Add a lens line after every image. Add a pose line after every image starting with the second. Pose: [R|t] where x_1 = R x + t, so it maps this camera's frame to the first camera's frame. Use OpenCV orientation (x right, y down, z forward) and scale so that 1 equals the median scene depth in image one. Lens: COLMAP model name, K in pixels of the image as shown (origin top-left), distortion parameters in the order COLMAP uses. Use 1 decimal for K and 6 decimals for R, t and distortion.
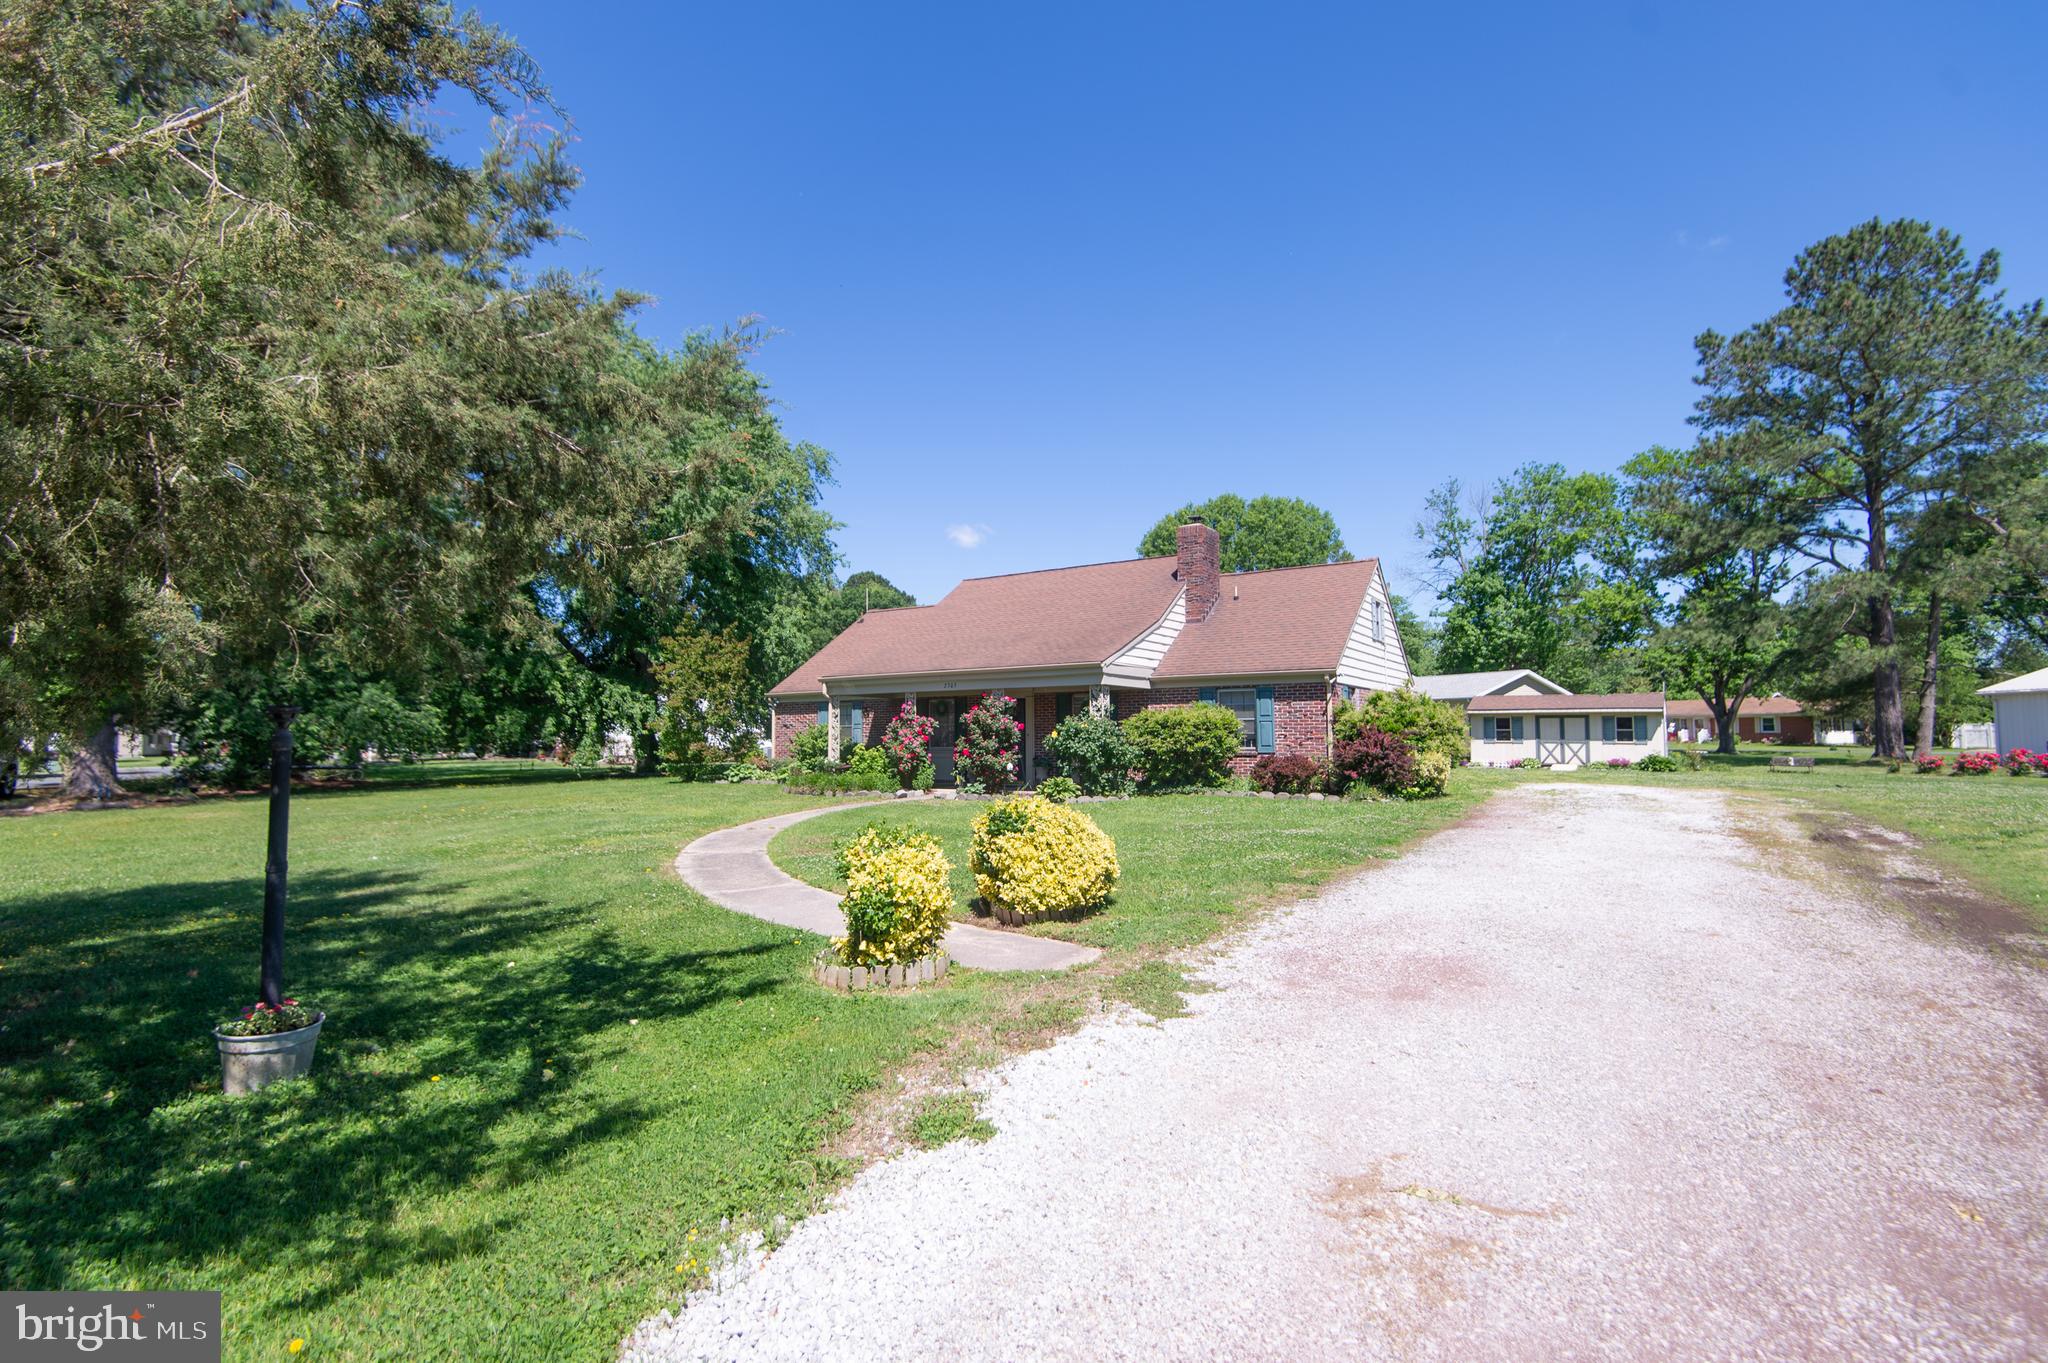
lens RADIAL K [[890.1, 0, 1016.7], [0, 890.1, 666.7], [0, 0, 1]] dist [0.000680, 0.000037]
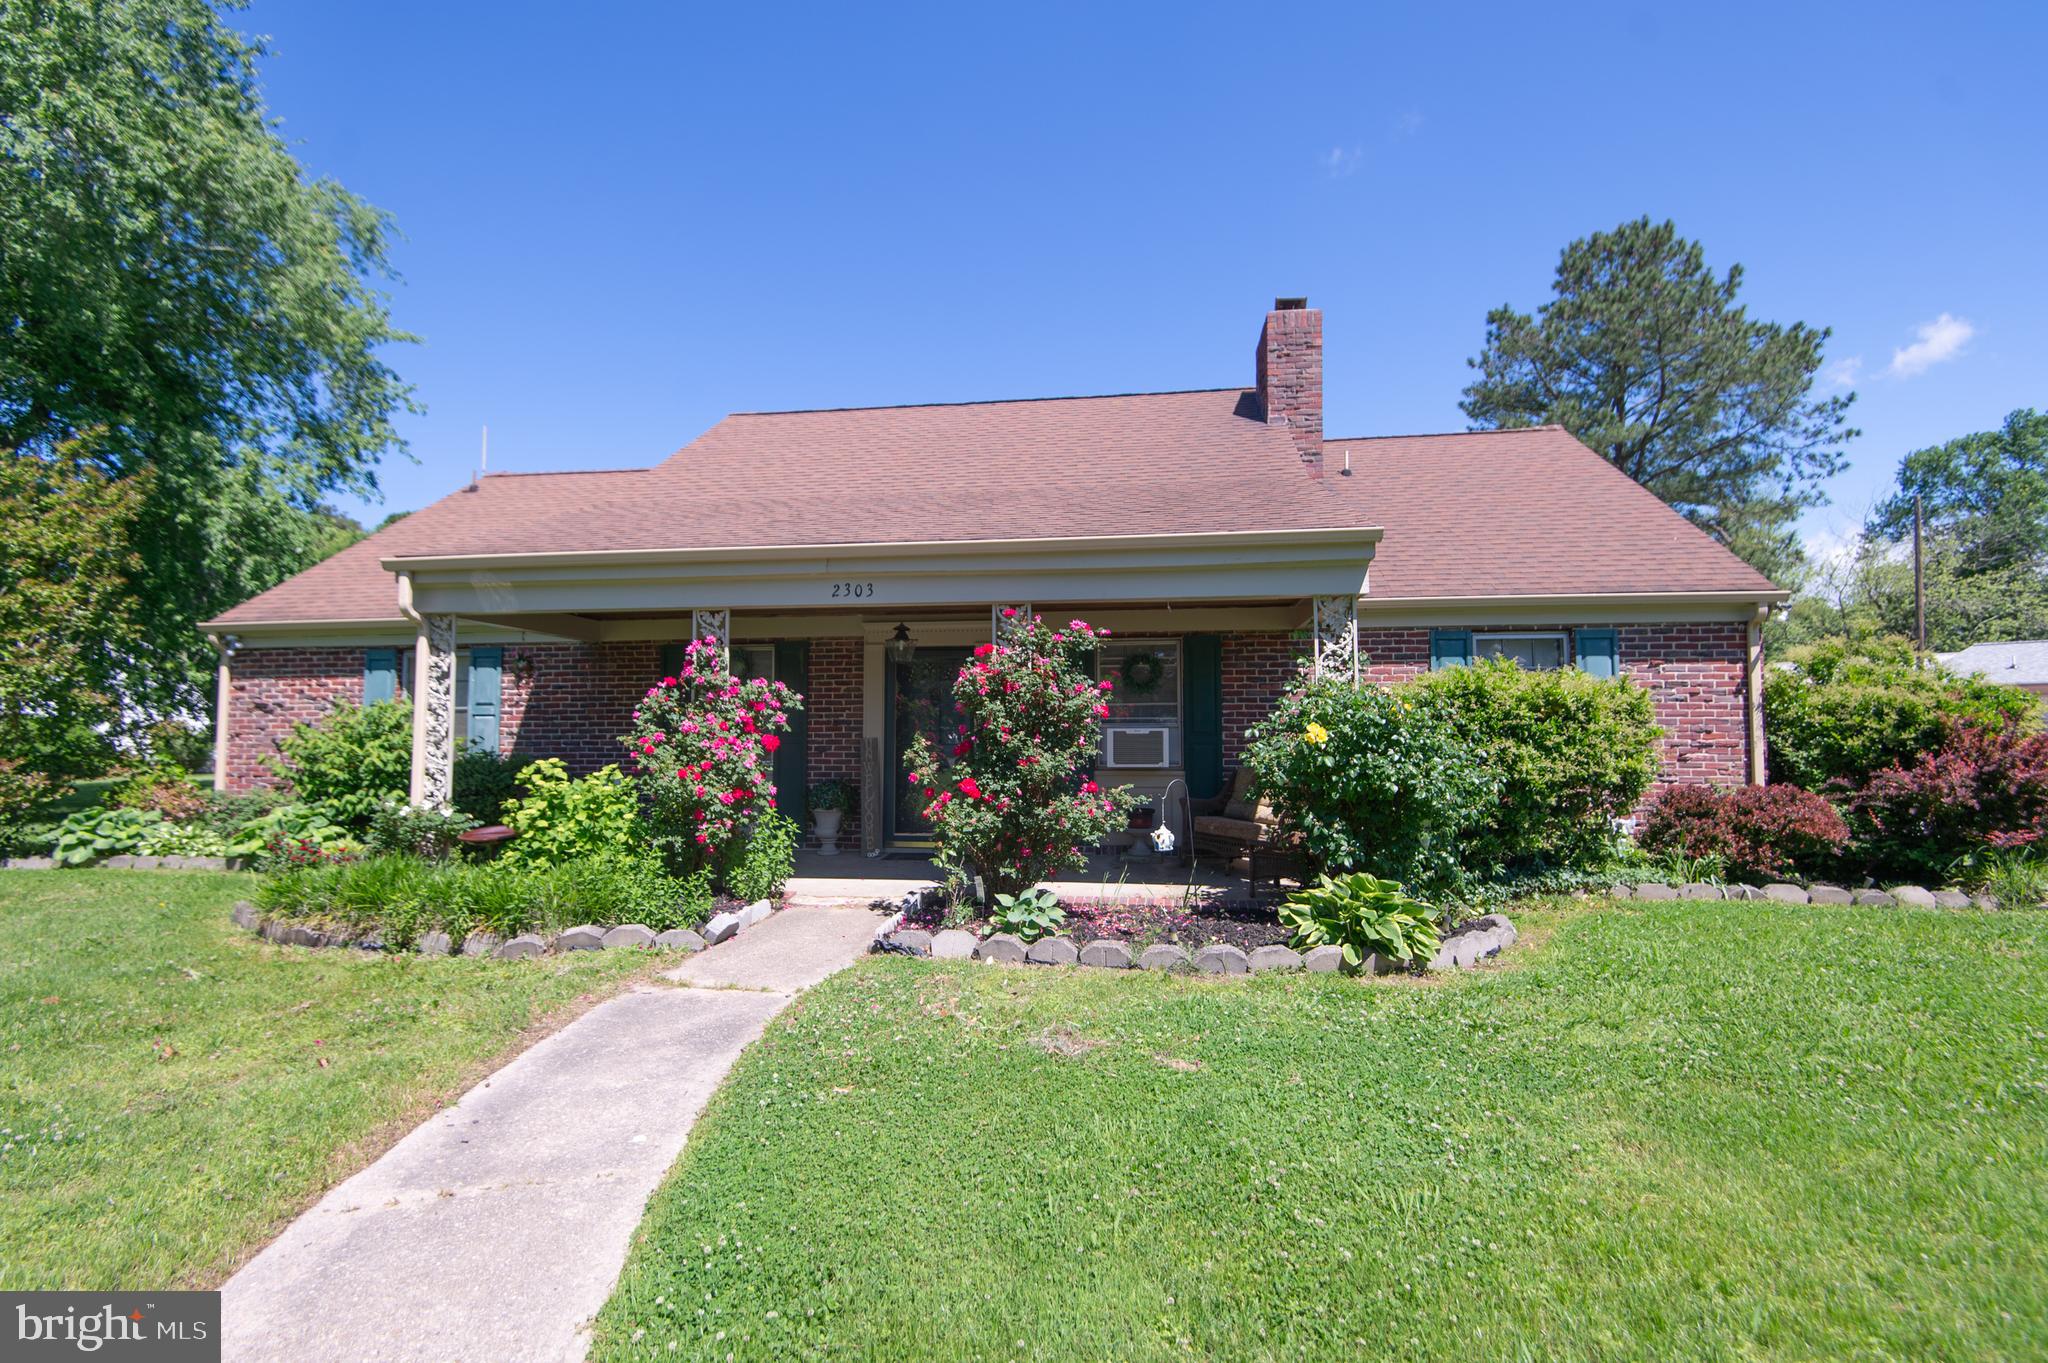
lens RADIAL K [[934.5, 0, 1024.0], [0, 934.5, 681.5], [0, 0, 1]] dist [0.014597, -0.000247]
pose [[0.915160, 0.027596, 0.402146, -0.153935], [-0.036482, 0.999230, 0.014452, 0.047613], [-0.401438, -0.027897, 0.915461, 0.622589]]
